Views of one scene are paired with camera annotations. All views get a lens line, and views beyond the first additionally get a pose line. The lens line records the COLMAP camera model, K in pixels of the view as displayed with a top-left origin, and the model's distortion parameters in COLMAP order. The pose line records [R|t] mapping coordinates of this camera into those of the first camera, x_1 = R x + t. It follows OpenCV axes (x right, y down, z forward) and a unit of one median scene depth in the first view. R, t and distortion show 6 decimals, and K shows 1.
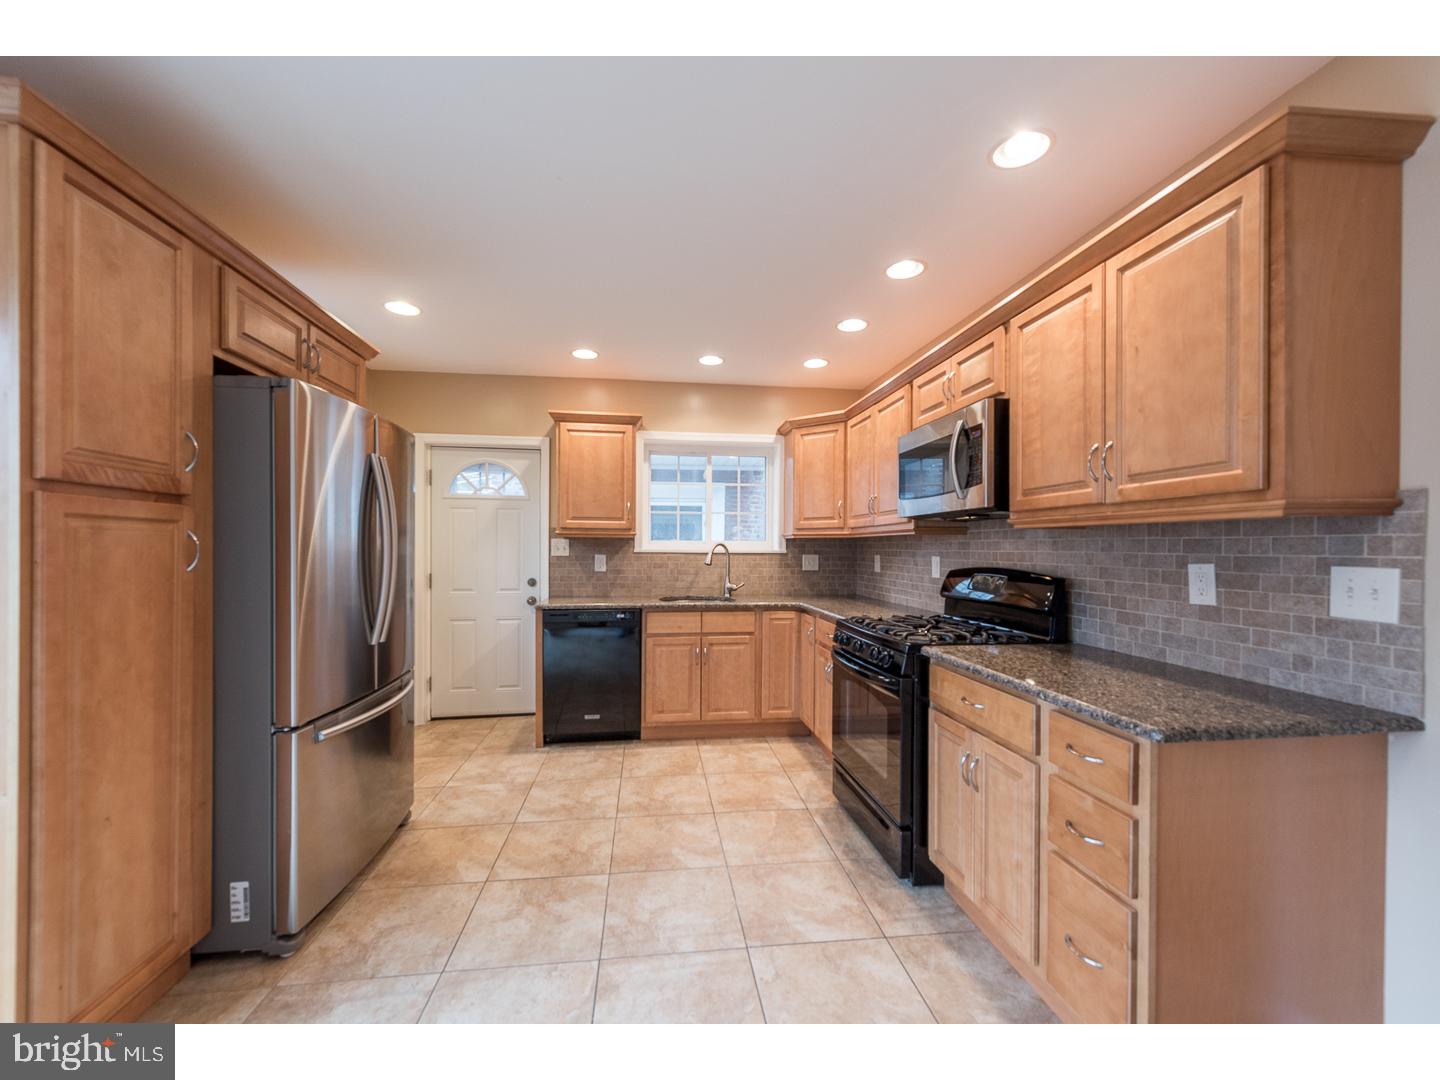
lens RADIAL K [[578.3, 0, 727.4], [0, 578.3, 549.8], [0, 0, 1]] dist [0.010301, -0.003289]
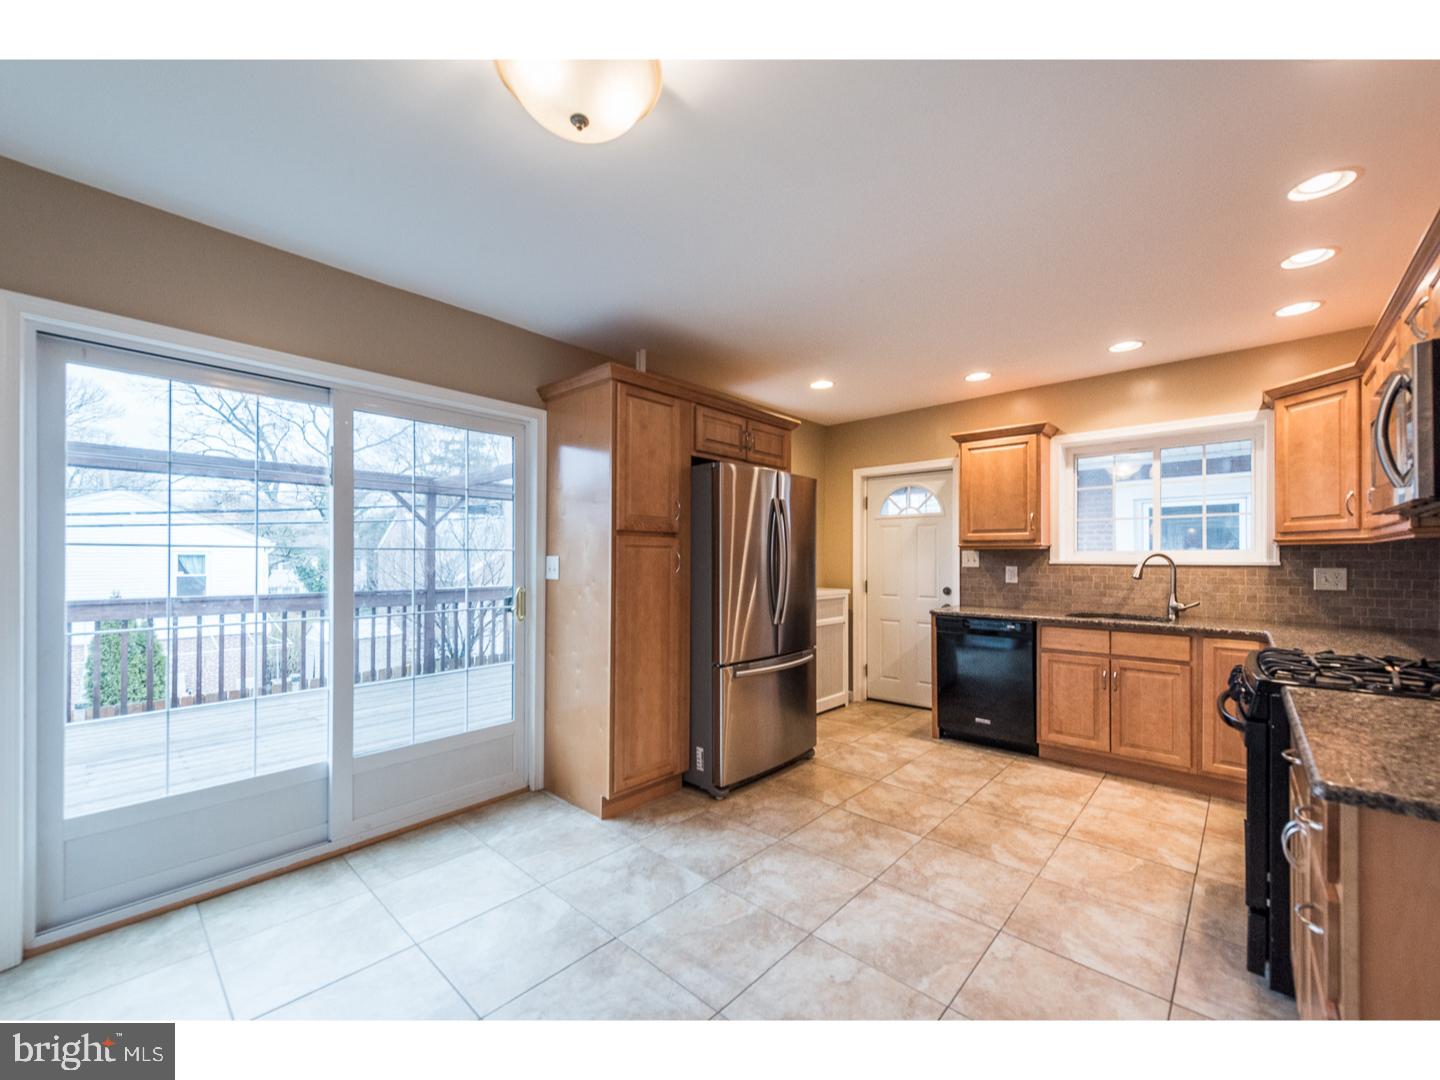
lens RADIAL K [[578.3, 0, 706.1], [0, 578.3, 551.9], [0, 0, 1]] dist [0.010301, -0.003289]
pose [[0.633925, -0.013920, -0.773269, 0.379110], [0.000608, 0.999847, -0.017501, 0.001167], [0.773394, 0.010624, 0.633836, -0.079611]]
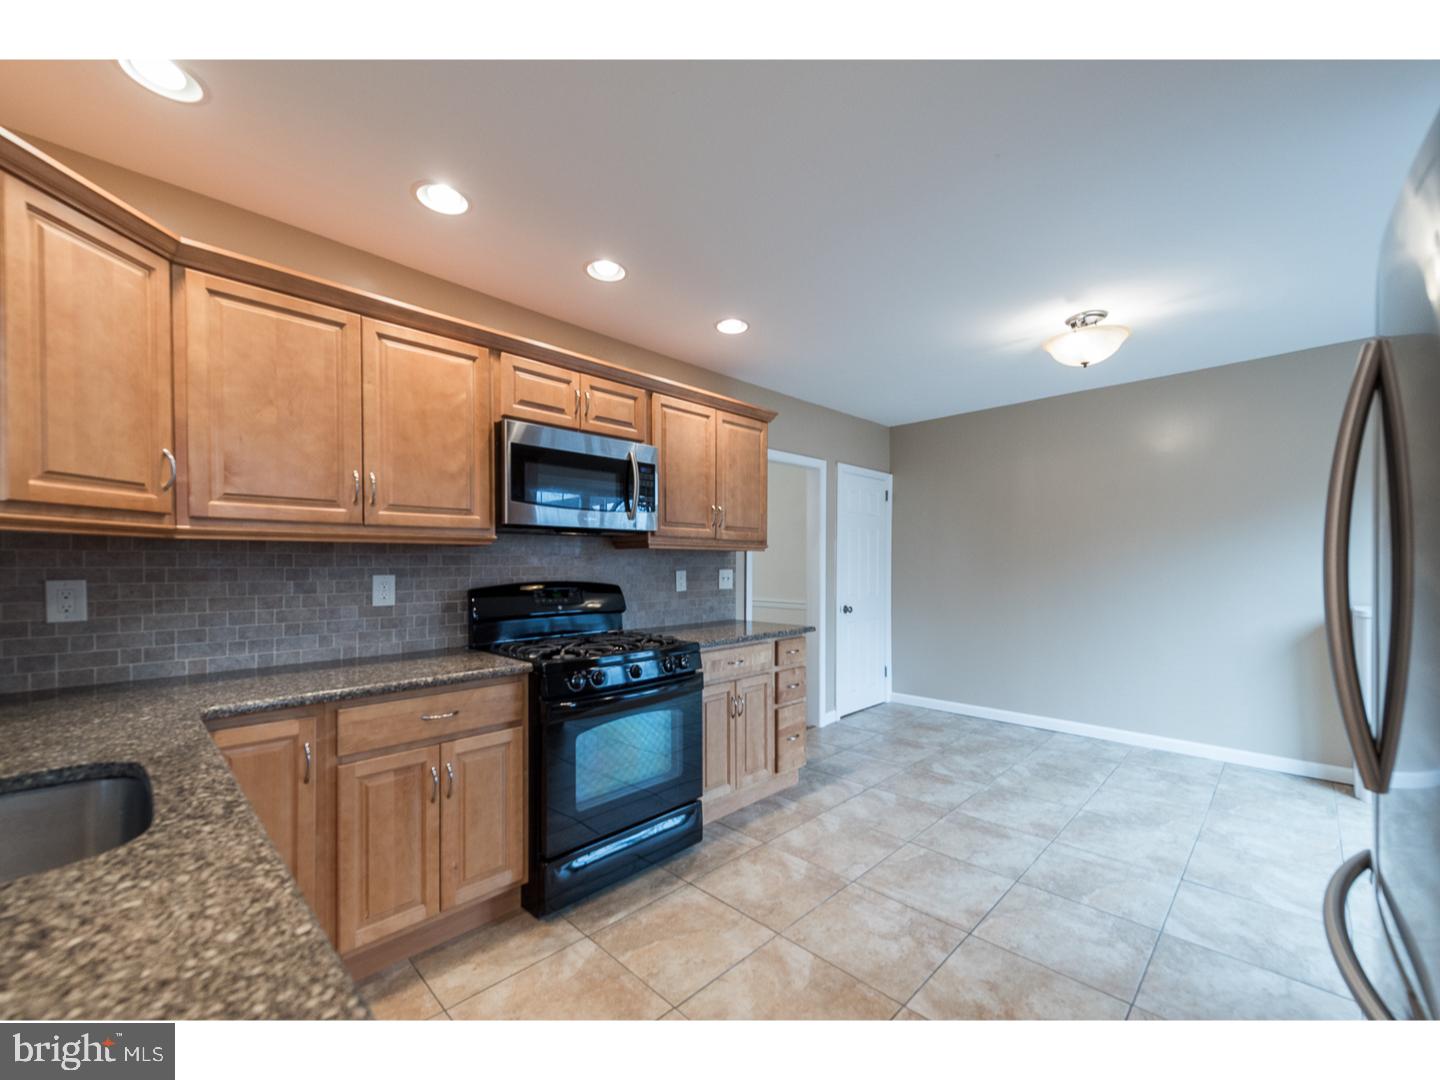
lens RADIAL K [[578.3, 0, 713.8], [0, 578.3, 565.4], [0, 0, 1]] dist [0.010301, -0.003289]
pose [[-0.599989, -0.007451, 0.799974, -0.561118], [-0.000354, 0.999959, 0.009049, -0.007820], [-0.800008, 0.005146, -0.599967, 1.423221]]
